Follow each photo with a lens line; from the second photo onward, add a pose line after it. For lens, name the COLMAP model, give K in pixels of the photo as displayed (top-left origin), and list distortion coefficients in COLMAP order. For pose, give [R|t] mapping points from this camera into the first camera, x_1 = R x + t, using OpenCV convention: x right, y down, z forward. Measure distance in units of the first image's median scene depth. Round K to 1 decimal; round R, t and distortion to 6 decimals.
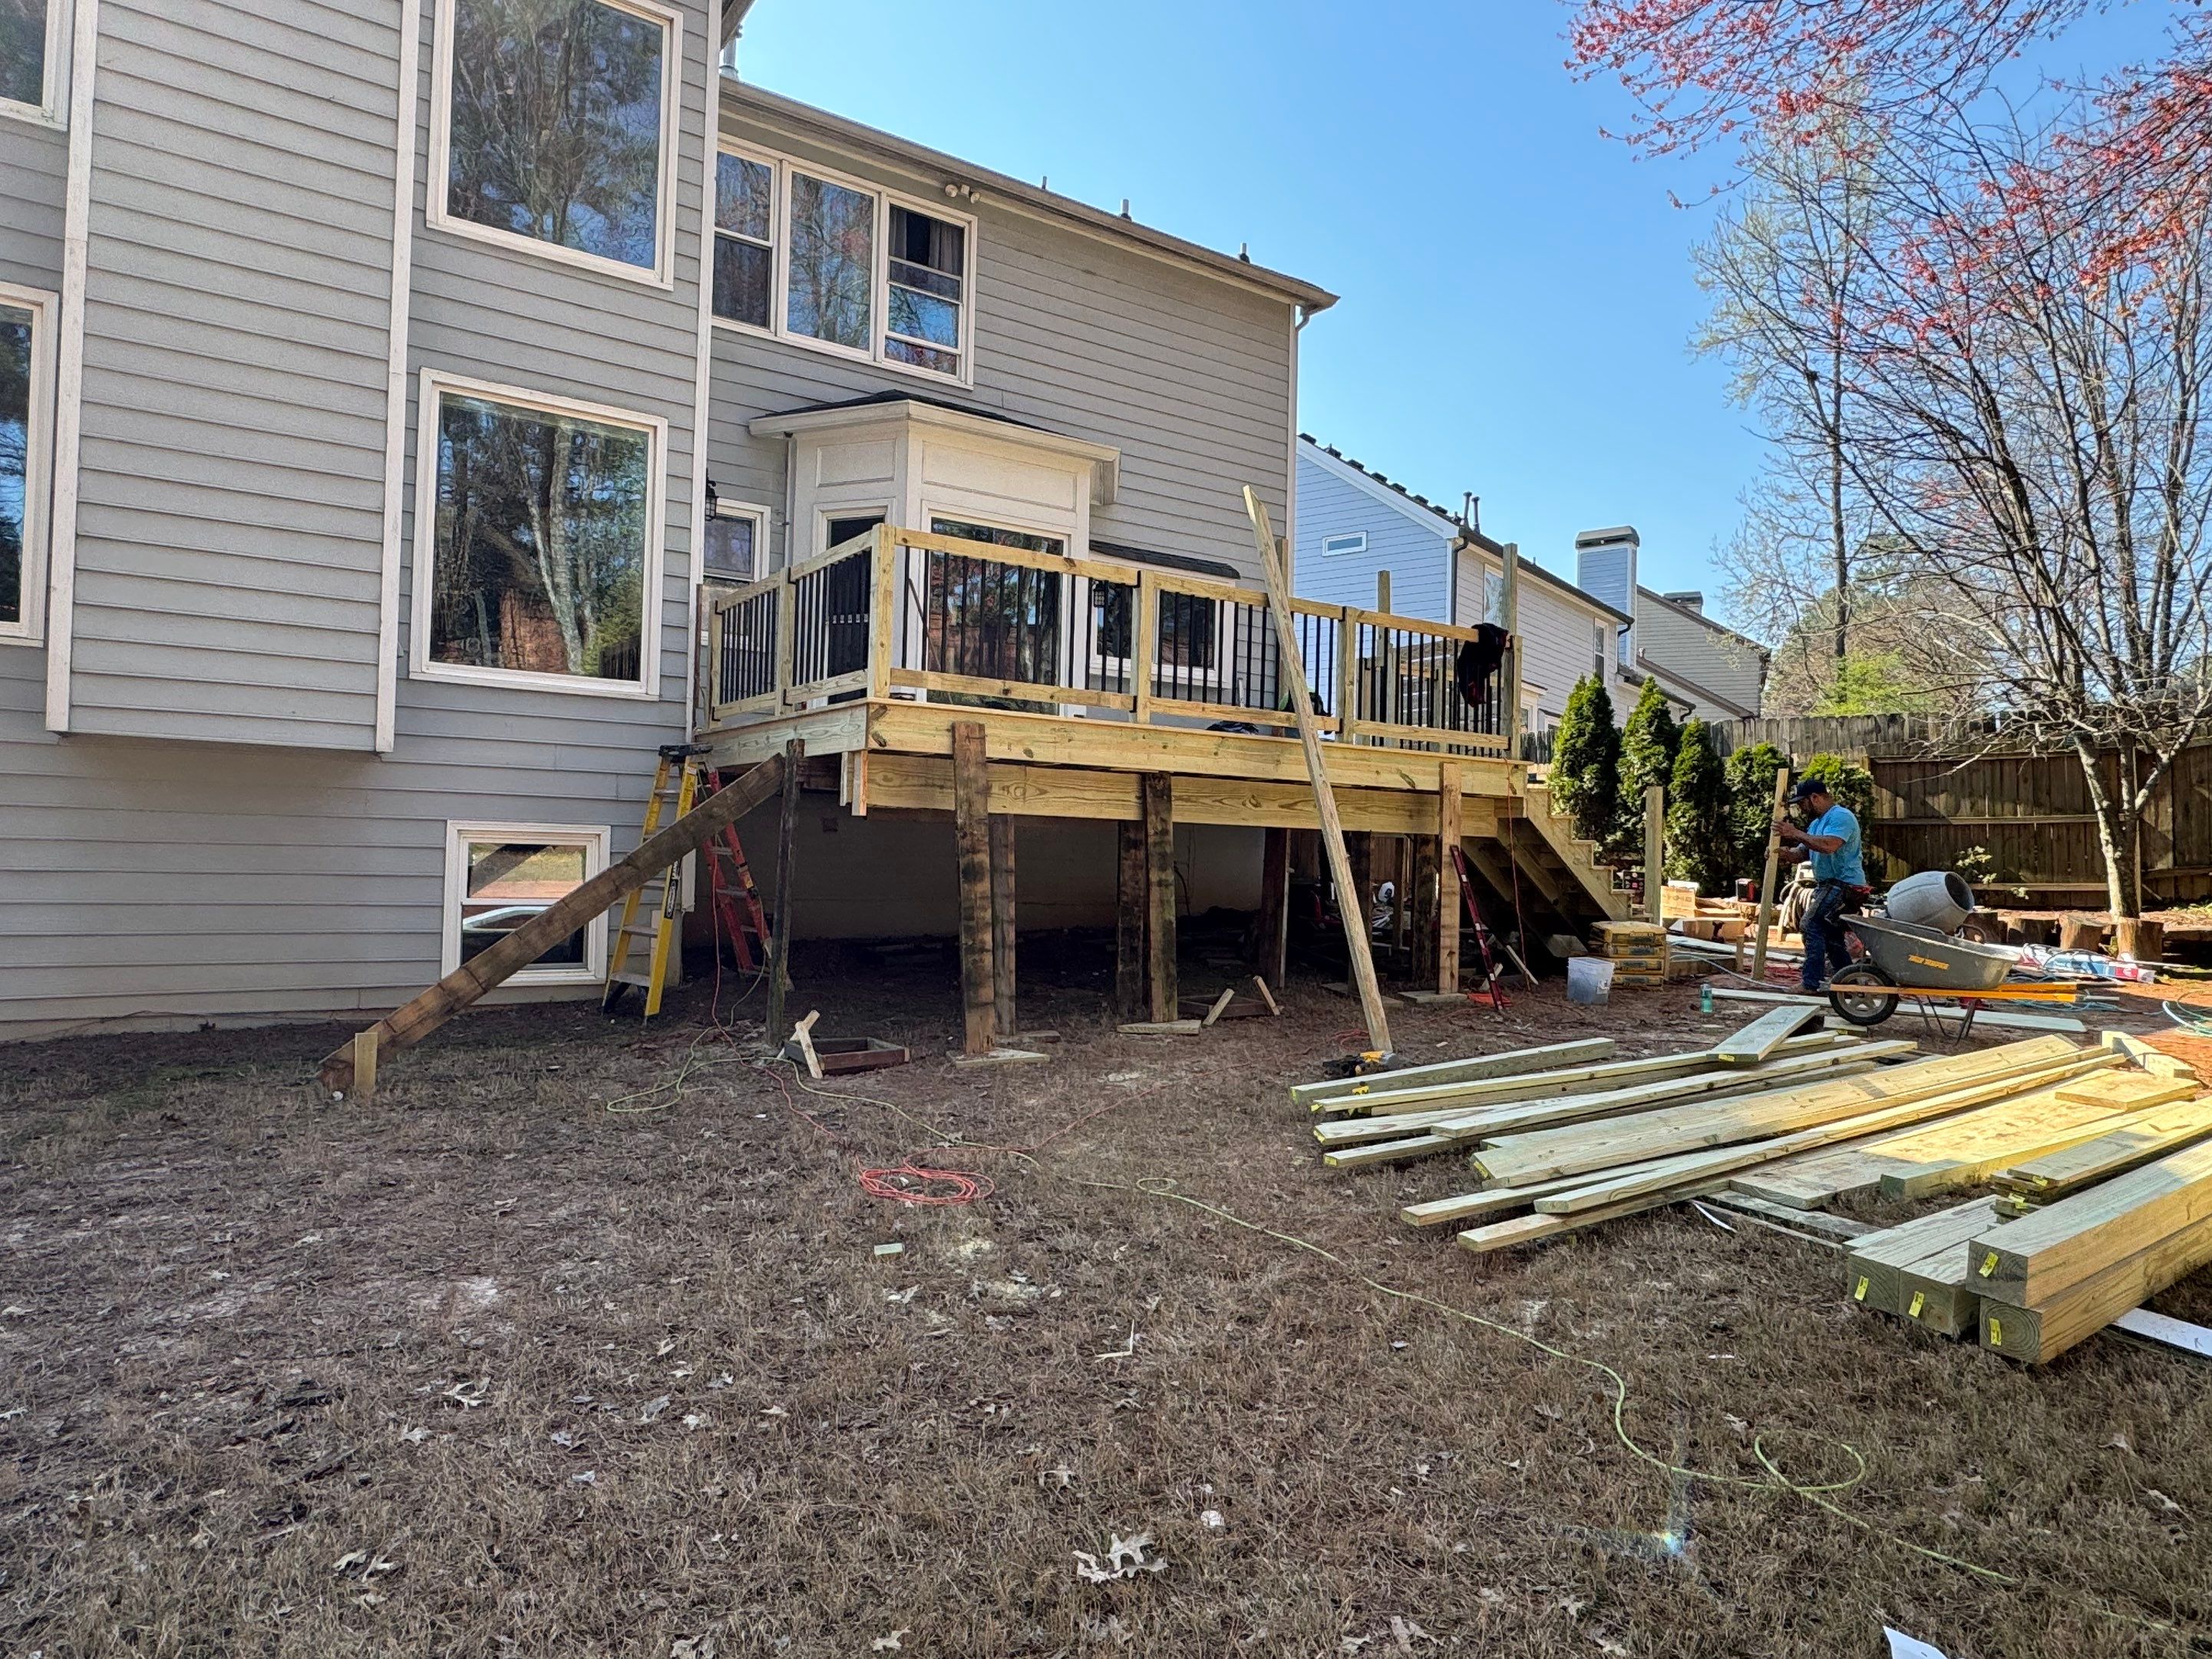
lens RADIAL K [[1322.7, 0, 1095.5], [0, 1322.7, 831.9], [0, 0, 1]] dist [-0.000005, 0.001931]
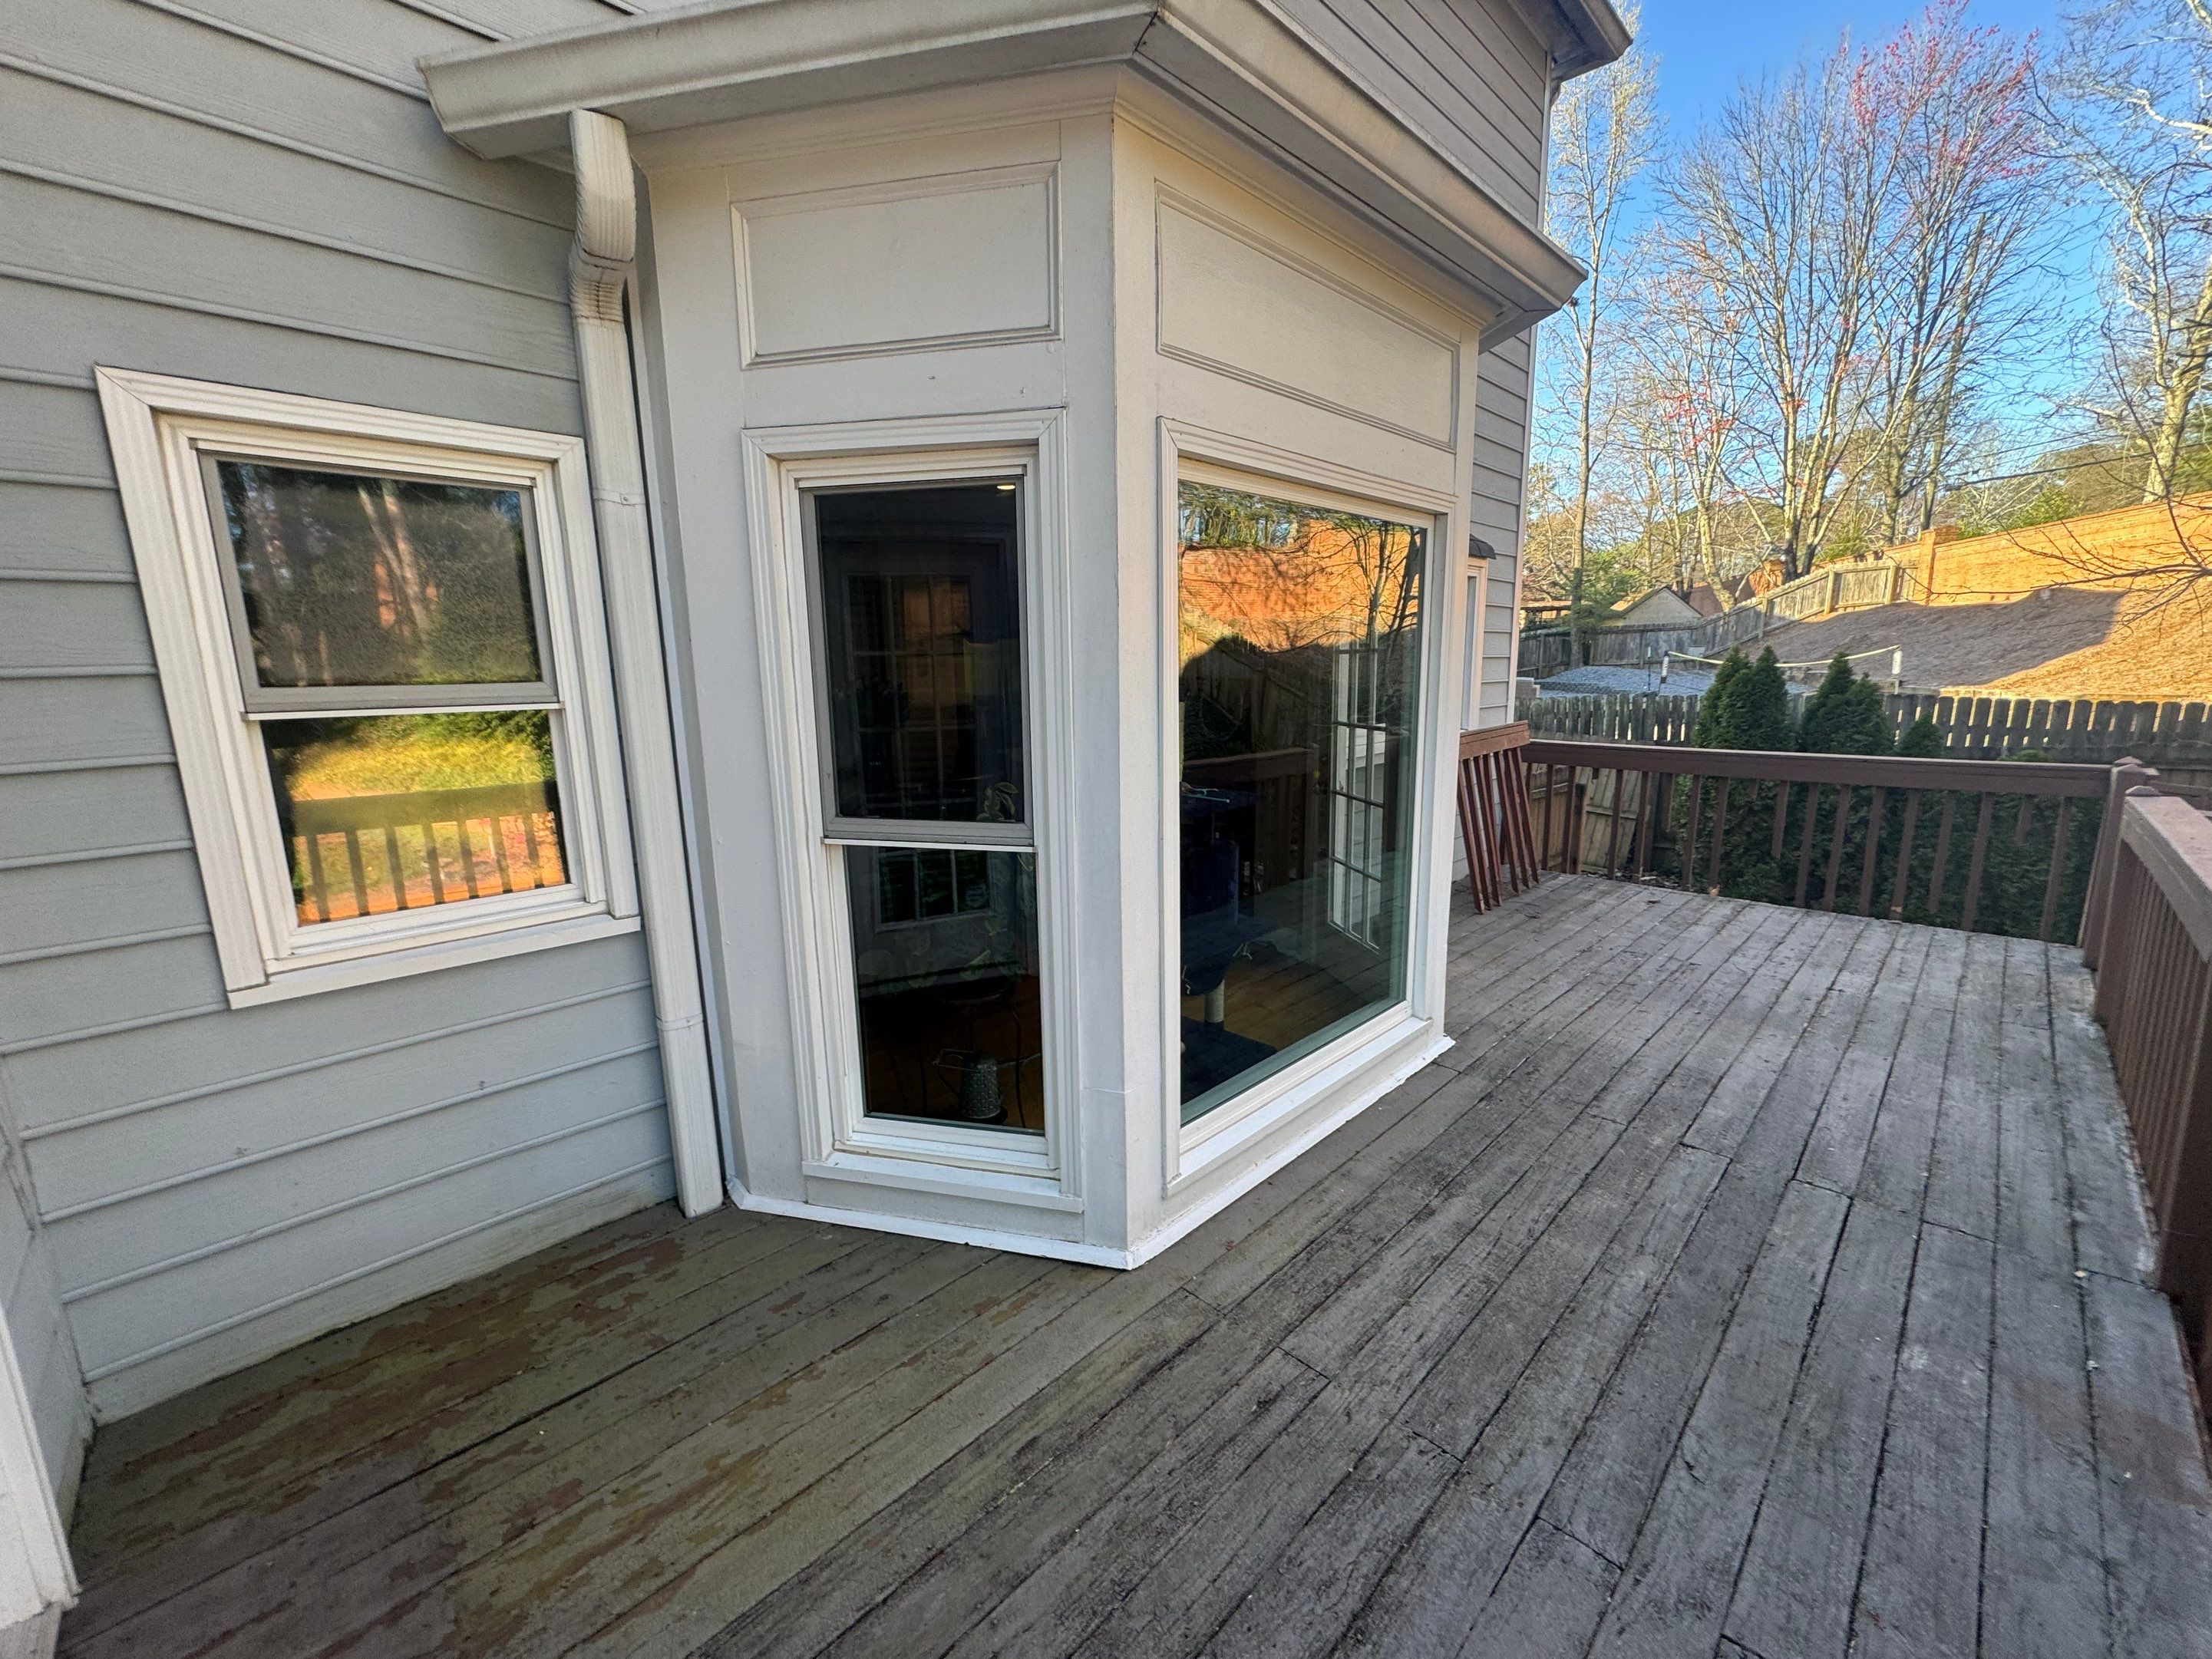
lens RADIAL K [[880.5, 0, 1101.4], [0, 880.5, 825.8], [0, 0, 1]] dist [-0.003076, 0.000414]
pose [[0.982906, -0.073015, 0.169008, -0.173635], [0.038535, 0.979251, 0.198951, -0.197257], [-0.180028, -0.189038, 0.965326, 0.780669]]
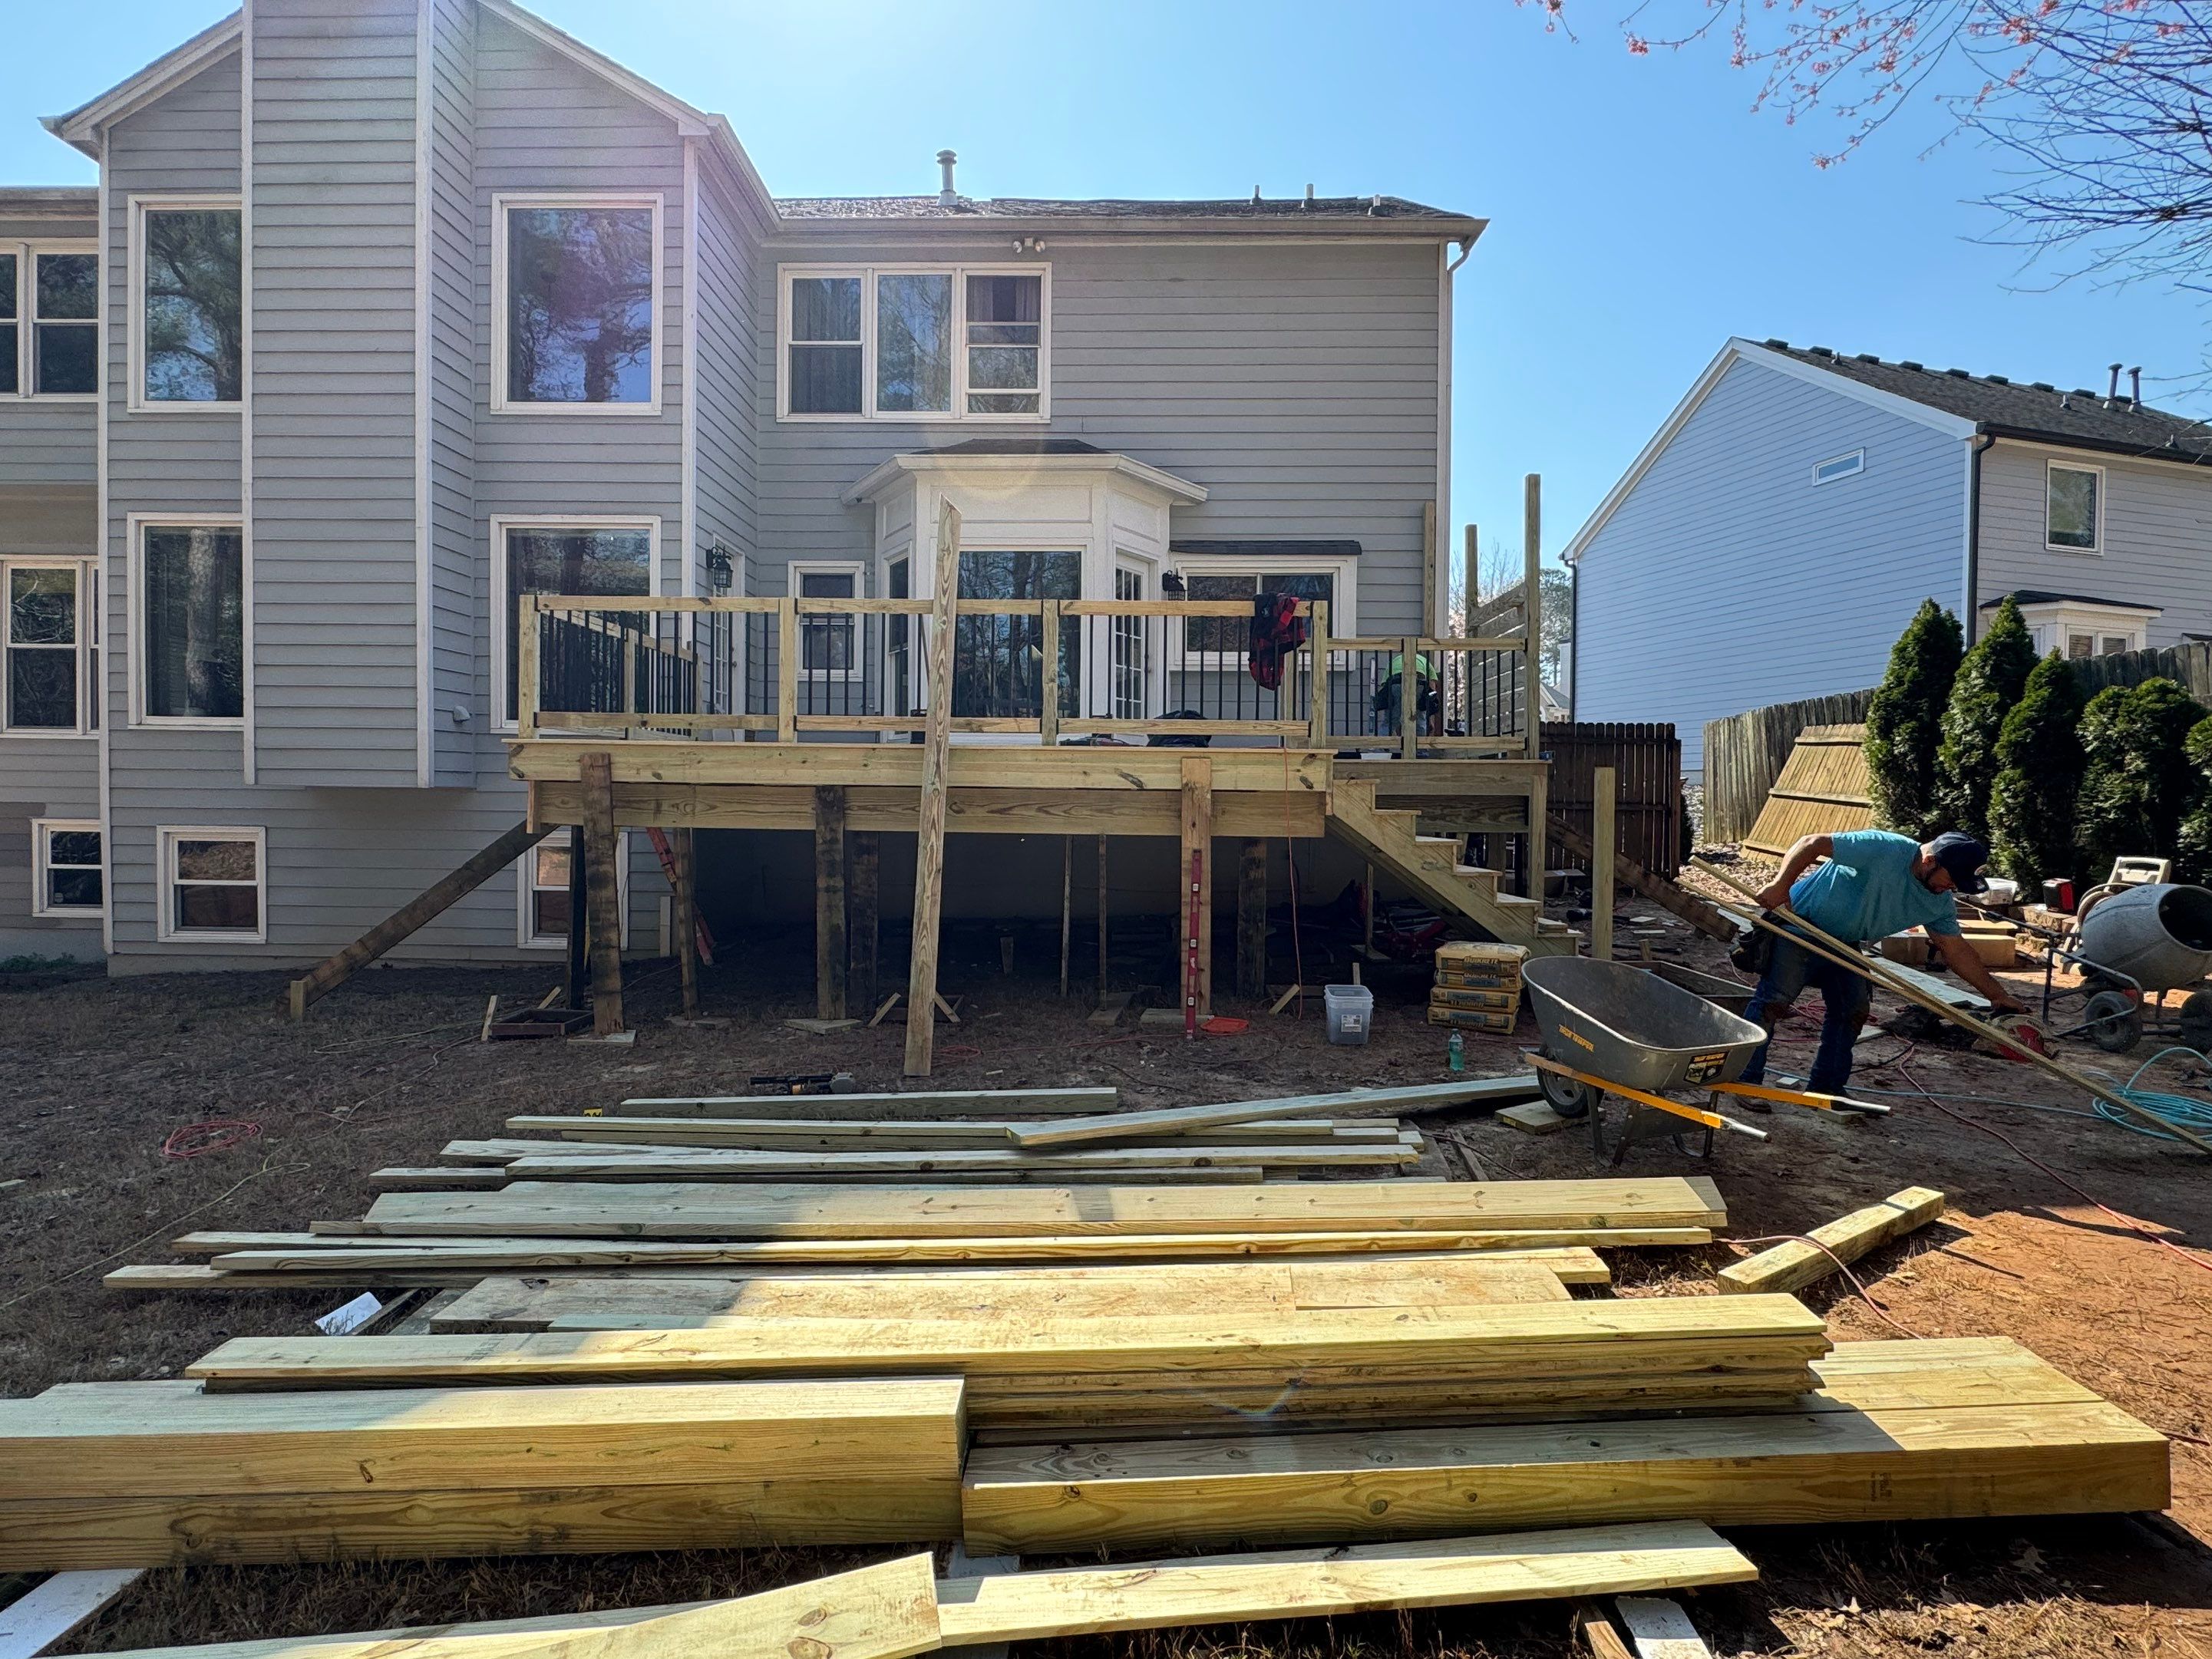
lens RADIAL K [[1130.7, 0, 1097.7], [0, 1130.7, 829.5], [0, 0, 1]] dist [0.000156, -0.001032]
pose [[0.812641, -0.004903, -0.582744, 0.530795], [0.020198, 0.999601, 0.019756, -0.015932], [0.582414, -0.027825, 0.812416, 0.274989]]
